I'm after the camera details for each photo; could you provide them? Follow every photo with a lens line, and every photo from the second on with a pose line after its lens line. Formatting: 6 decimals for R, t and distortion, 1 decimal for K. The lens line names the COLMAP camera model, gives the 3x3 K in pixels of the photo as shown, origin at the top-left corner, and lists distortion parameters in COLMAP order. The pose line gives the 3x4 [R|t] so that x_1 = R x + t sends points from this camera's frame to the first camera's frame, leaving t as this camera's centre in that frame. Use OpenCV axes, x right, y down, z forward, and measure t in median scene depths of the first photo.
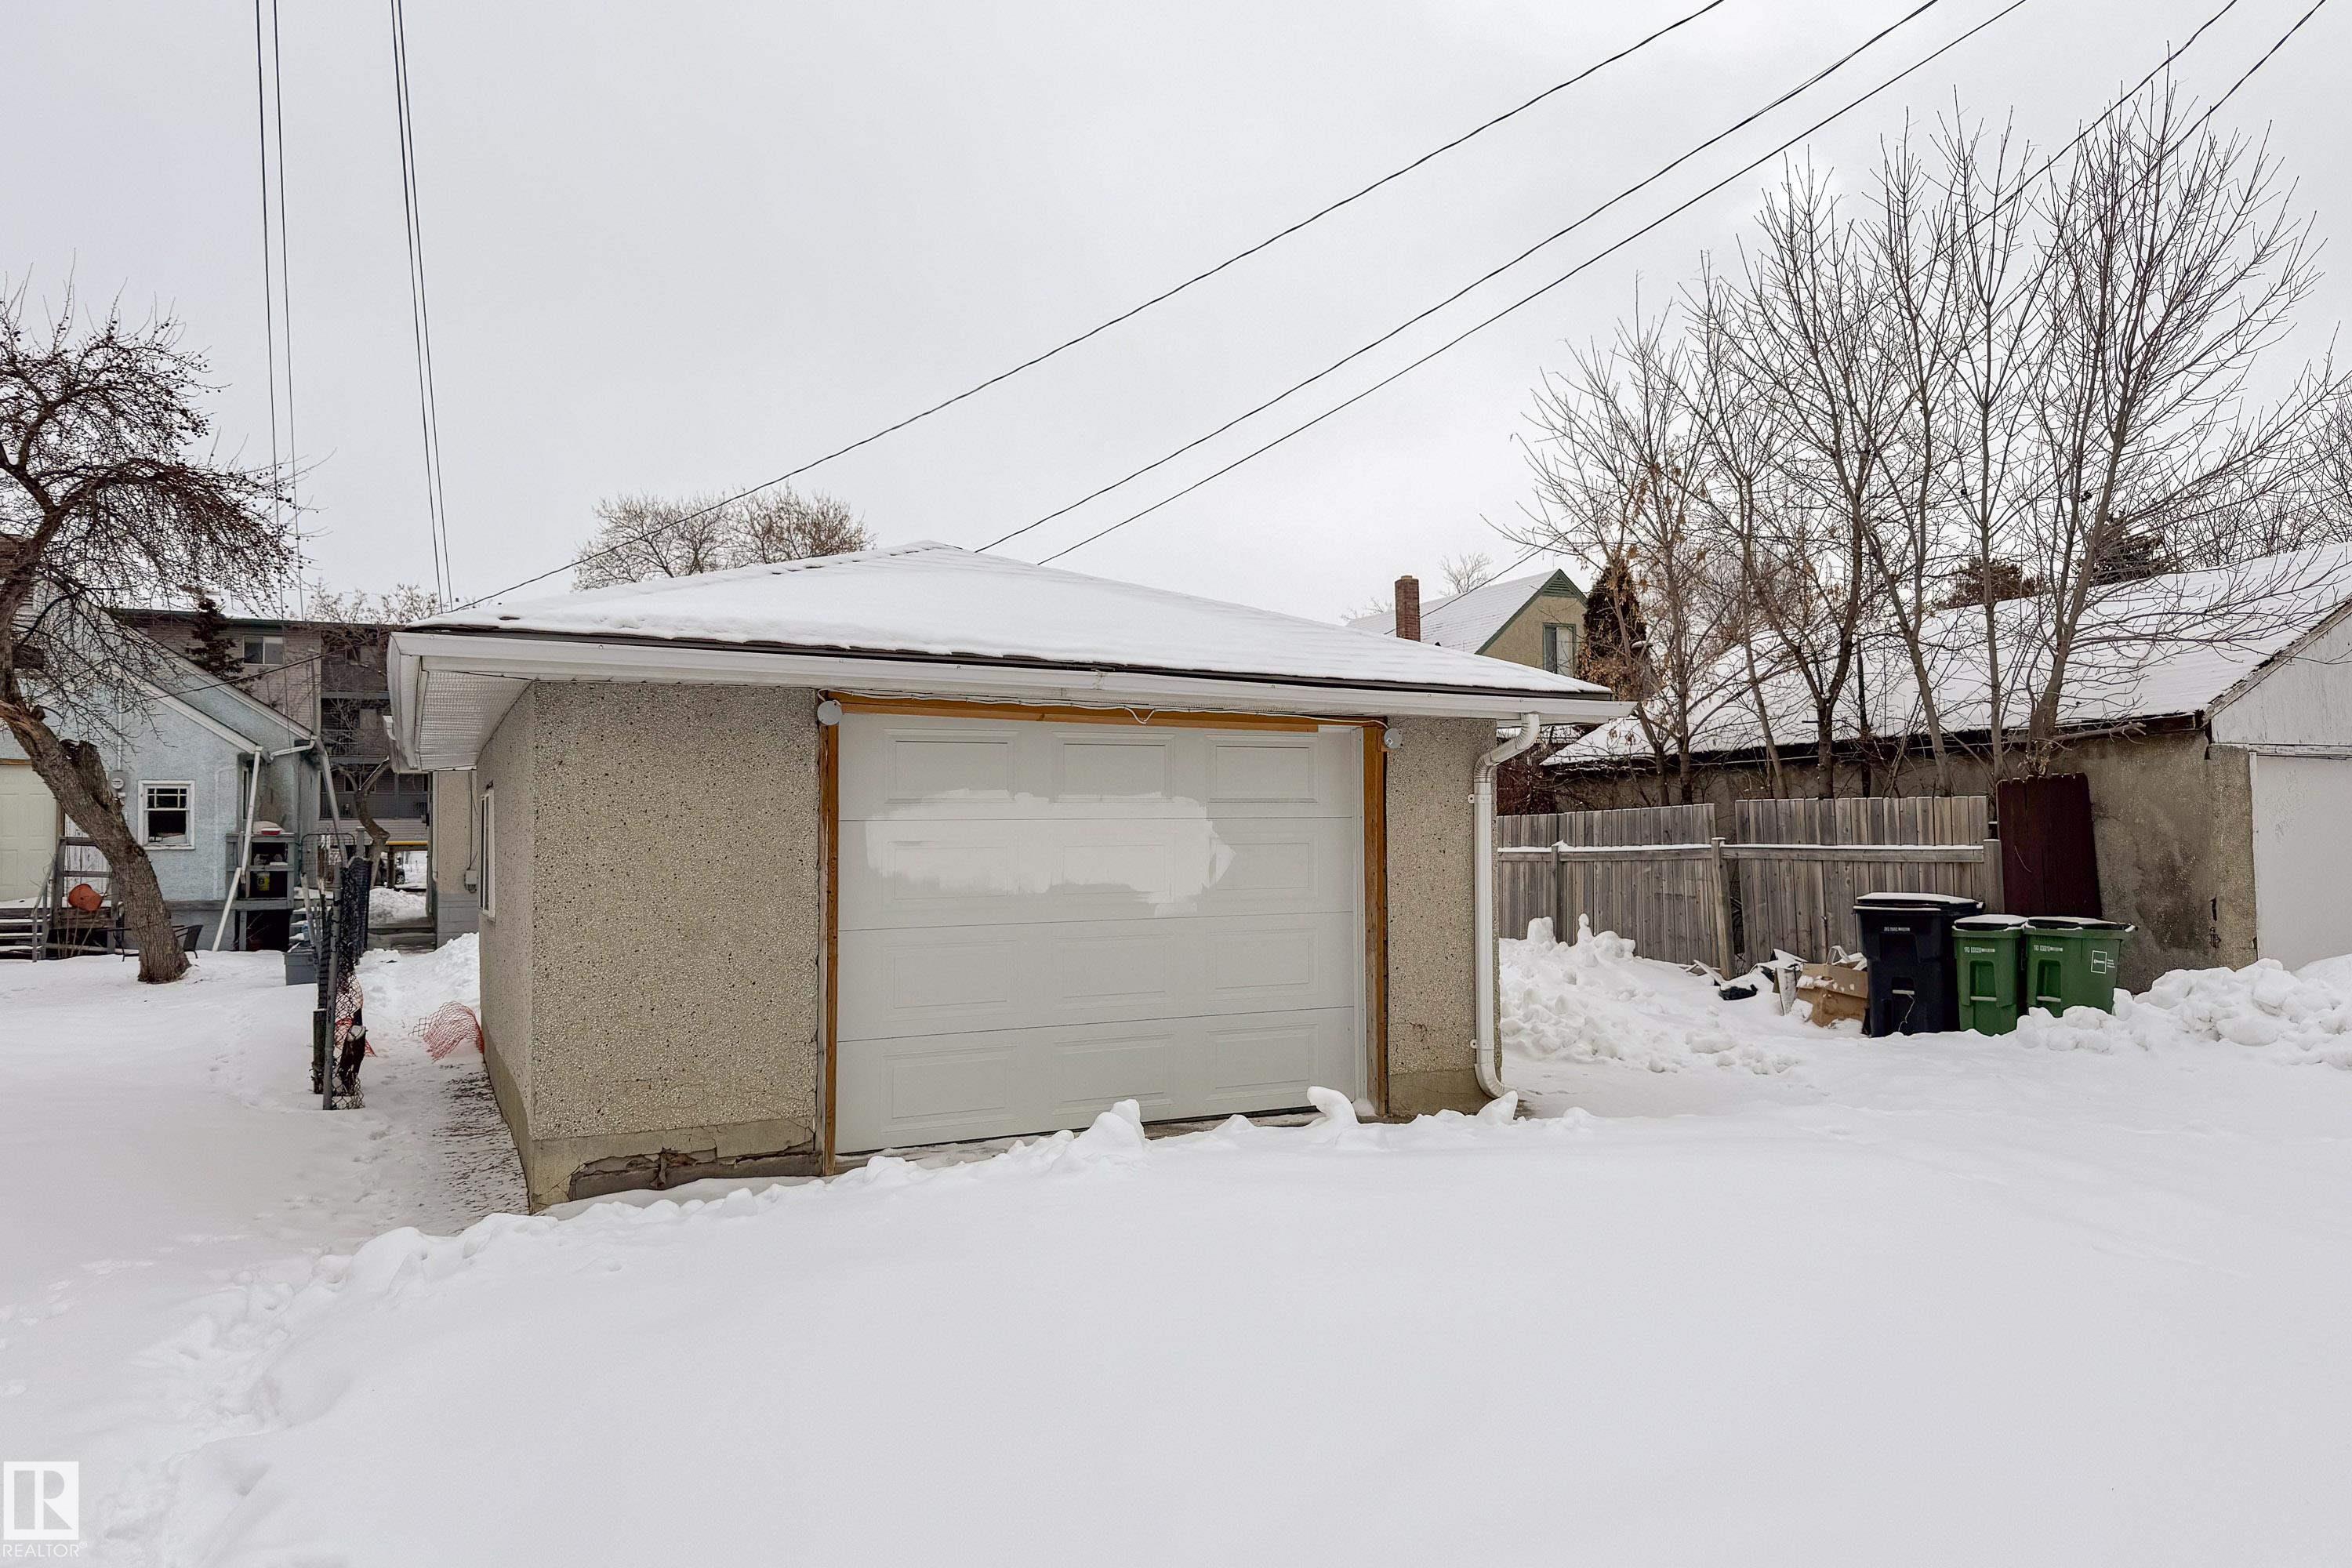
lens RADIAL K [[1637.1, 0, 1166.2], [0, 1637.1, 773.8], [0, 0, 1]] dist [0.027139, -0.005428]
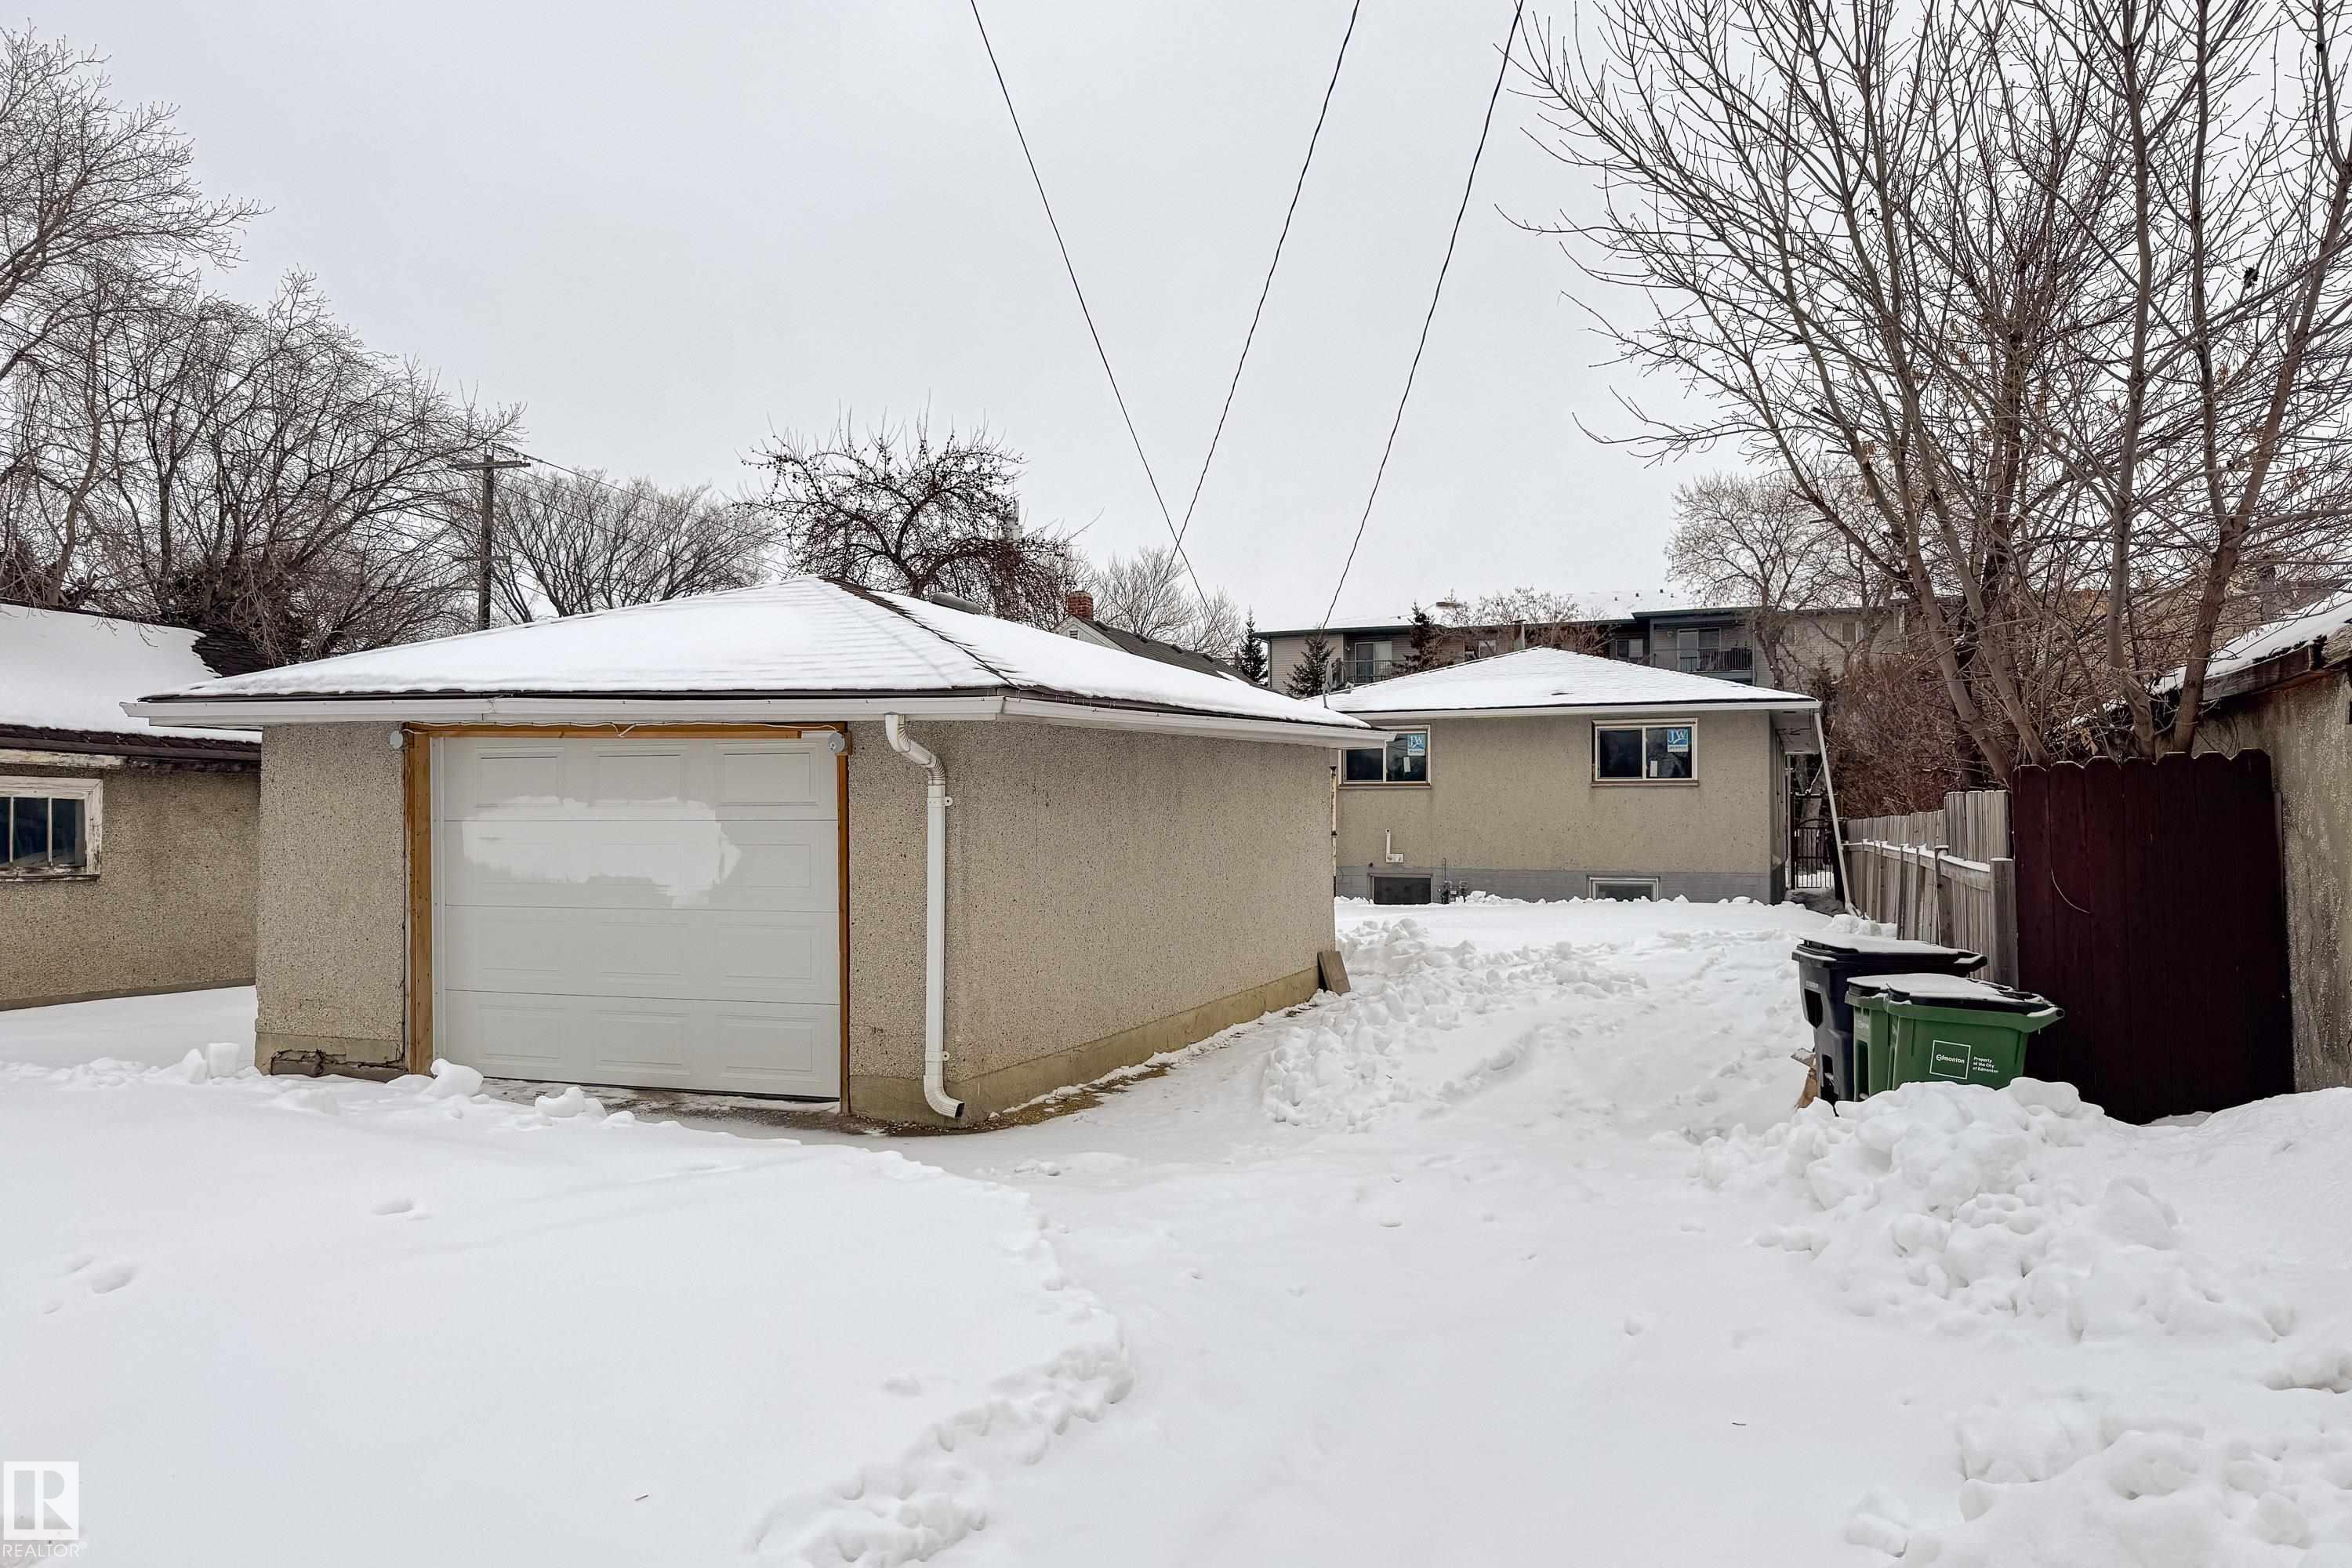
lens RADIAL K [[1637.1, 0, 1174.4], [0, 1637.1, 809.8], [0, 0, 1]] dist [0.027139, -0.005428]
pose [[0.691450, 0.006338, -0.722397, 0.334423], [0.020602, 0.999382, 0.028488, -0.001573], [0.722131, -0.034581, 0.690892, 0.149490]]
